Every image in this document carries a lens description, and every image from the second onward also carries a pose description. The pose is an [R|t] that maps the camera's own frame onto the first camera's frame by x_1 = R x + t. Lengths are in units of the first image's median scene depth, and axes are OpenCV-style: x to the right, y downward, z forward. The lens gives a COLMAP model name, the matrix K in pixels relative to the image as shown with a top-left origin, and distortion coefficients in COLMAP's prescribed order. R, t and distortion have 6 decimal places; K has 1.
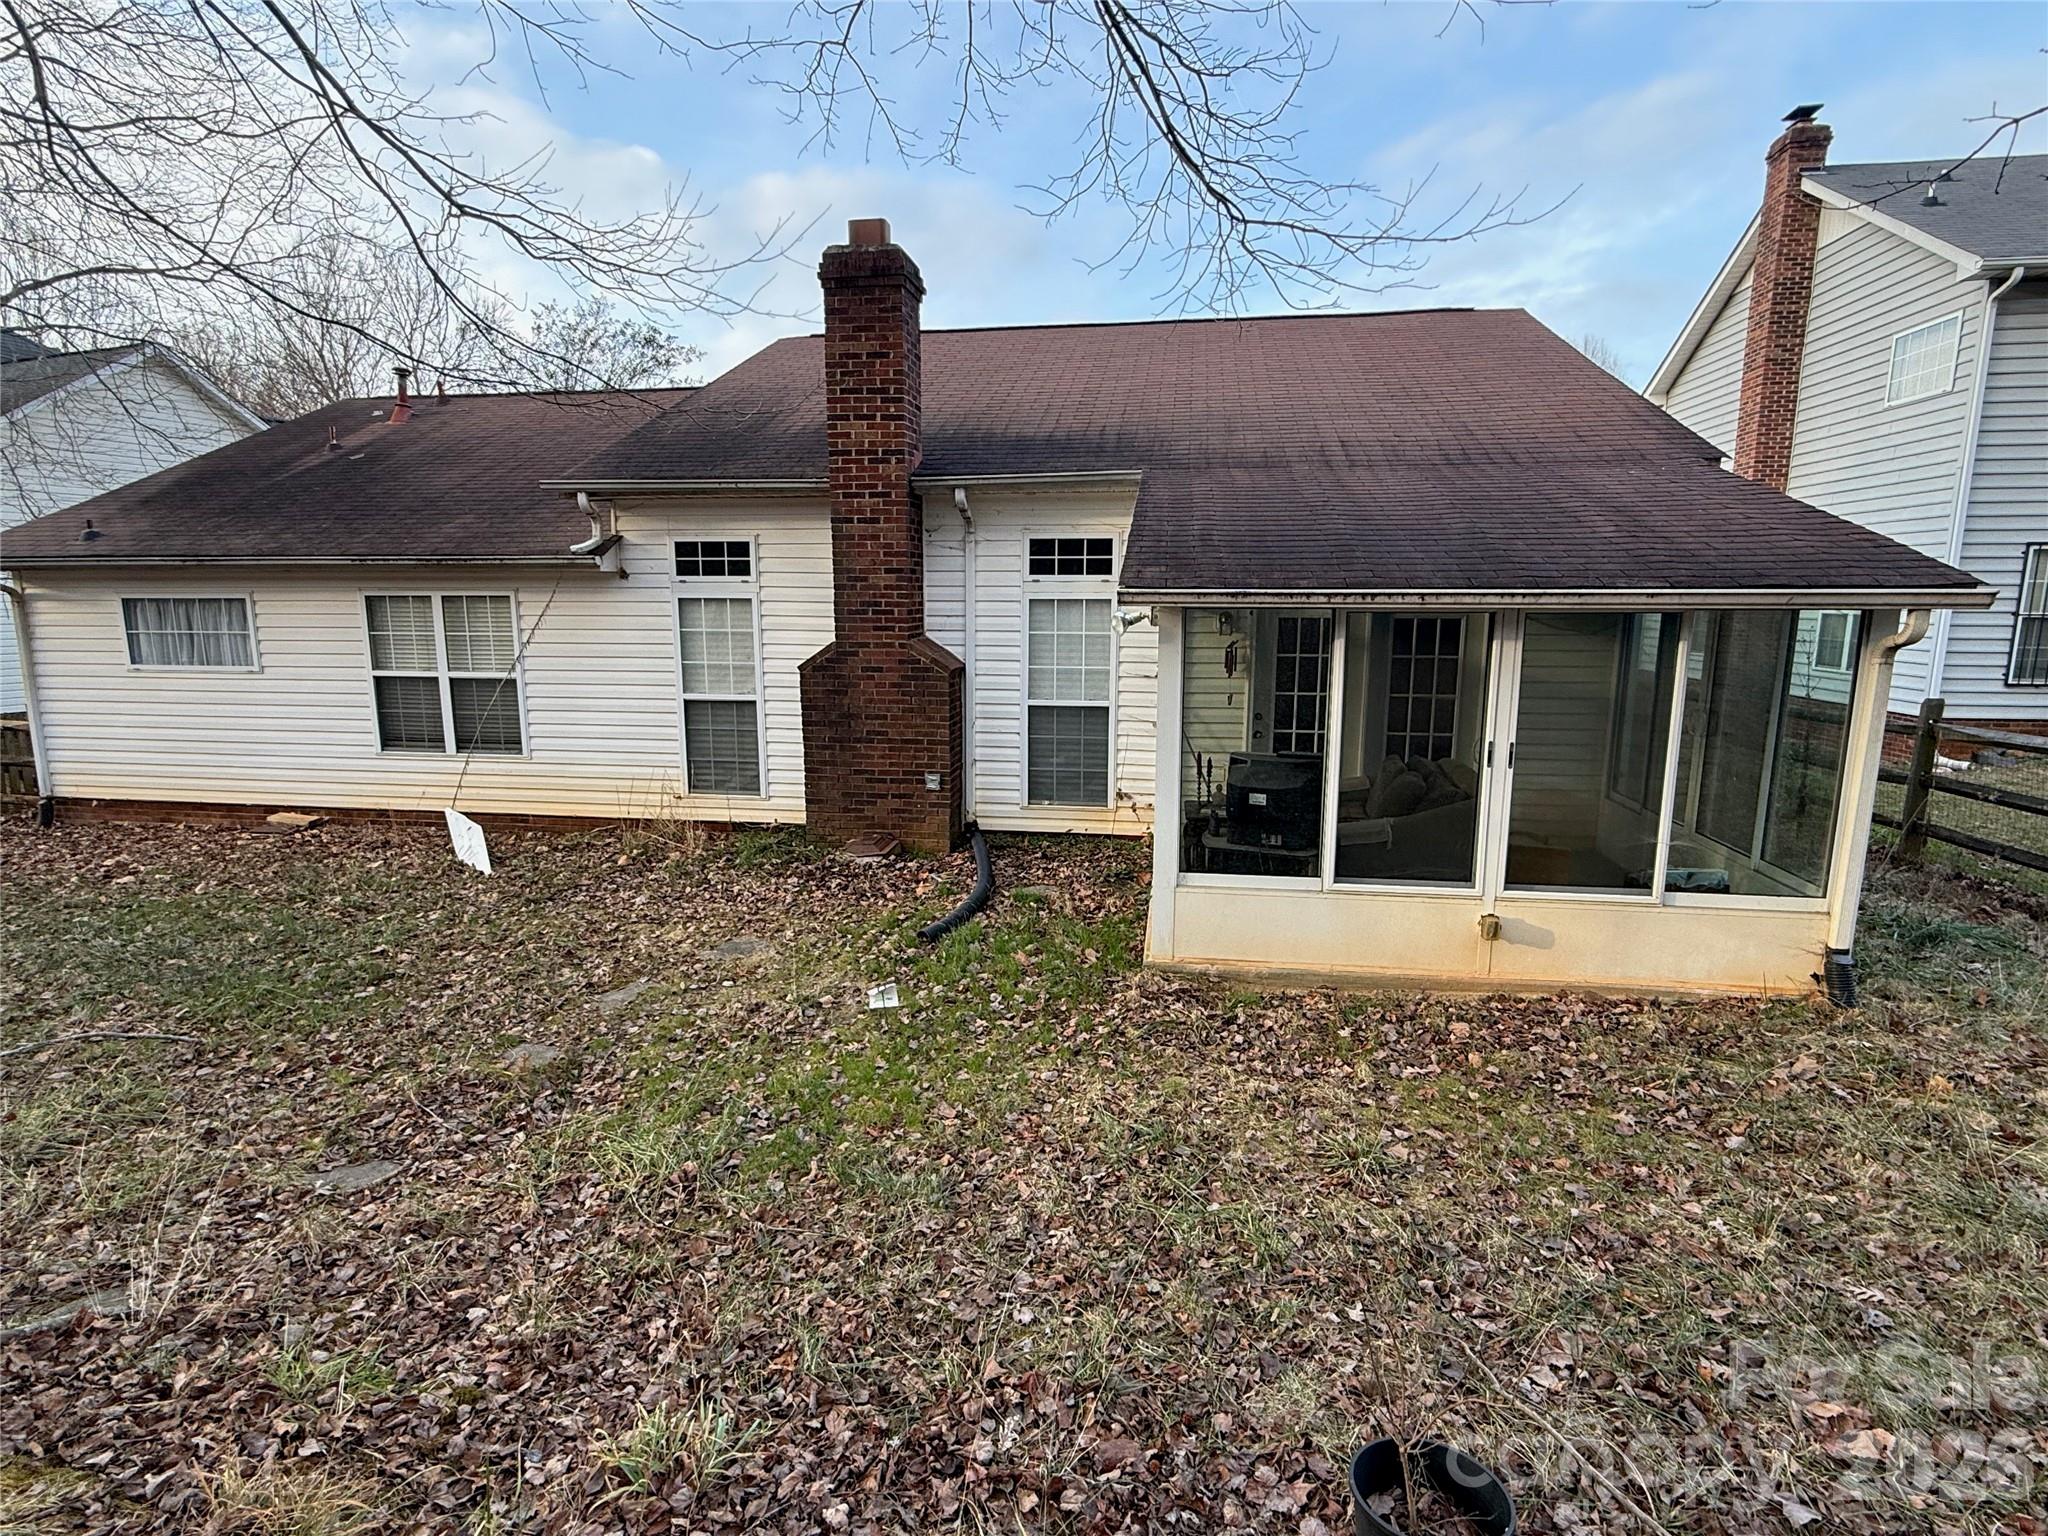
lens RADIAL K [[1027.2, 0, 1024.0], [0, 1027.2, 768.0], [0, 0, 1]] dist [0.001917, -0.000267]
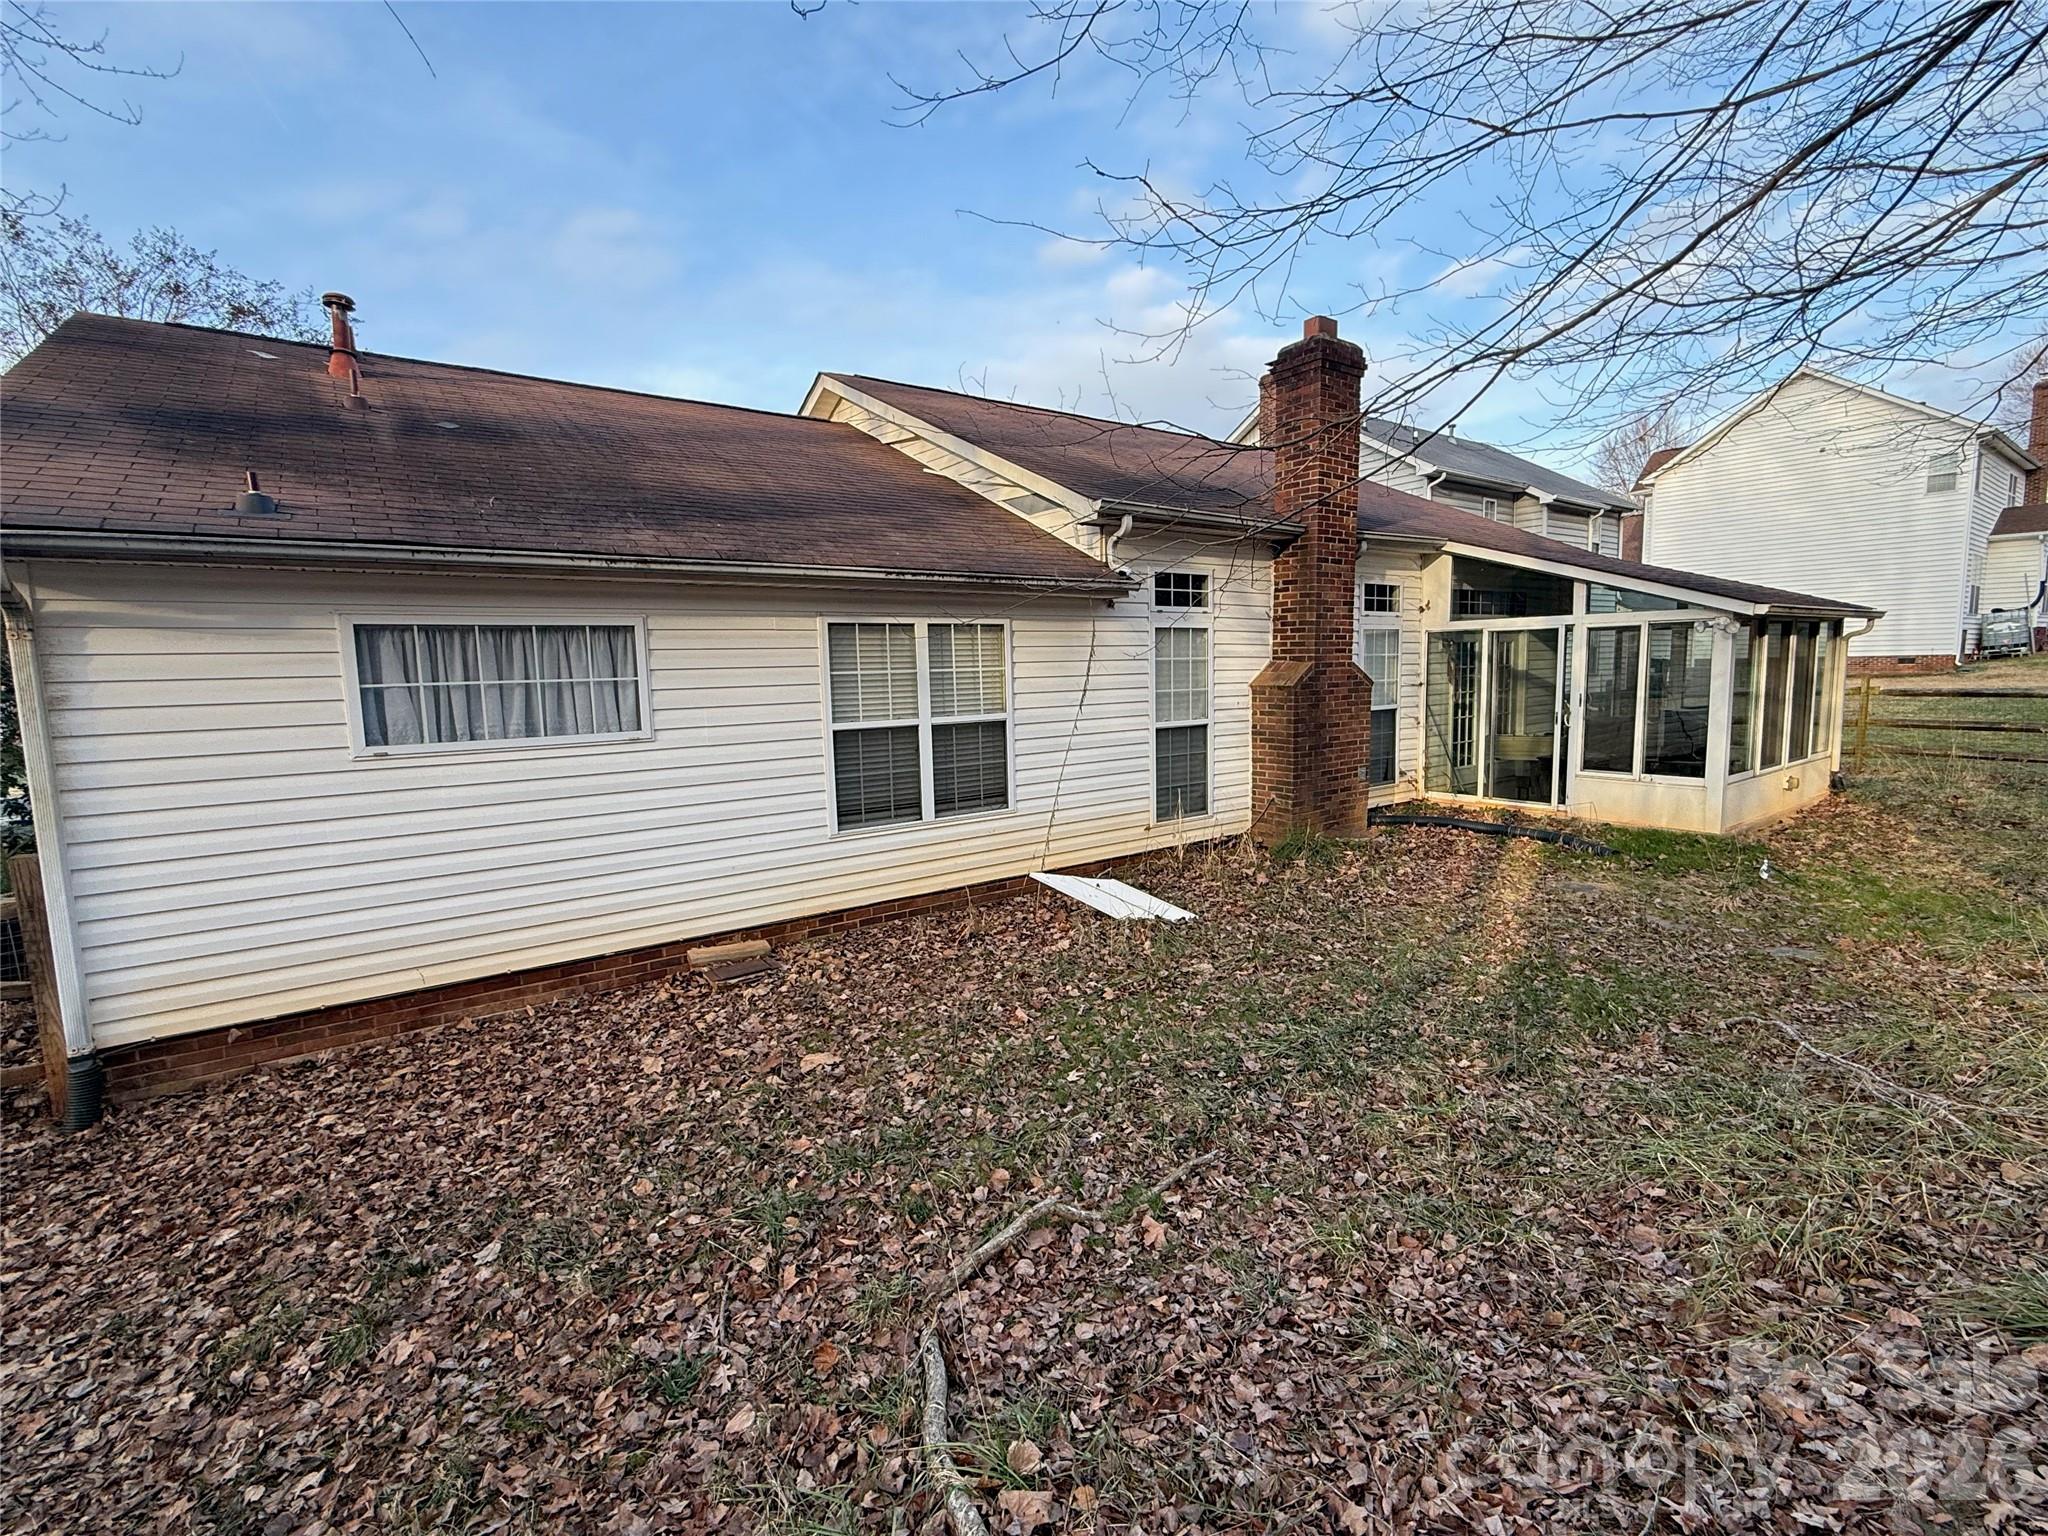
lens RADIAL K [[914.2, 0, 1024.0], [0, 914.2, 768.0], [0, 0, 1]] dist [-0.001584, -0.000112]
pose [[0.703626, -0.096118, 0.704040, -1.025335], [0.142385, 0.989785, -0.007173, -0.039174], [-0.696159, 0.105291, 0.710124, 0.447748]]
